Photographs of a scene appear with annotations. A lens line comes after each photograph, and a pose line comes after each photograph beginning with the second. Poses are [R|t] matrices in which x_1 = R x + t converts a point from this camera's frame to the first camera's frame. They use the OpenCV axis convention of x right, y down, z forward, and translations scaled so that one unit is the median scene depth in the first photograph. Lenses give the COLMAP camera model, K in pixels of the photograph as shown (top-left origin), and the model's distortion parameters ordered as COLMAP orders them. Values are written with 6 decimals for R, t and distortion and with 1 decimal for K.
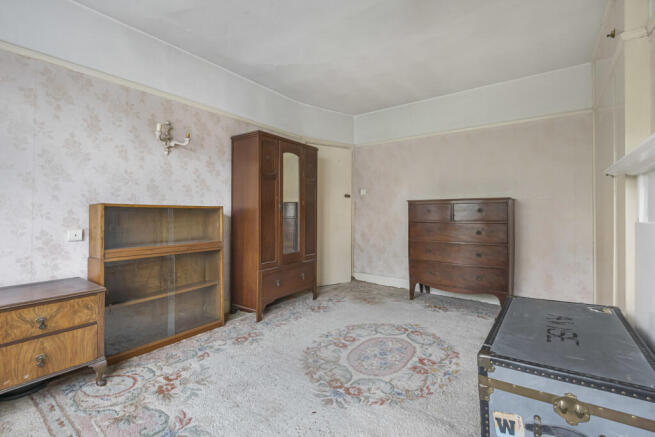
lens RADIAL K [[295.9, 0, 327.7], [0, 295.9, 210.9], [0, 0, 1]] dist [-0.011546, -0.000118]
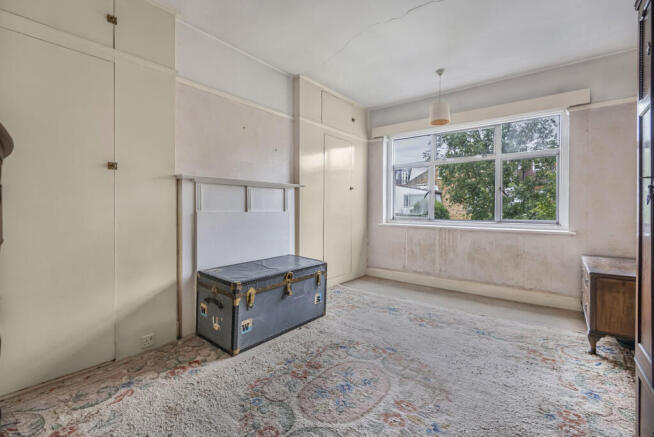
lens RADIAL K [[295.4, 0, 327.2], [0, 295.4, 210.9], [0, 0, 1]] dist [-0.011546, -0.000118]
pose [[-0.999342, -0.002379, 0.036186, 0.243188], [-0.002224, 0.999988, 0.004336, 0.012403], [-0.036196, 0.004253, -0.999336, 2.069808]]
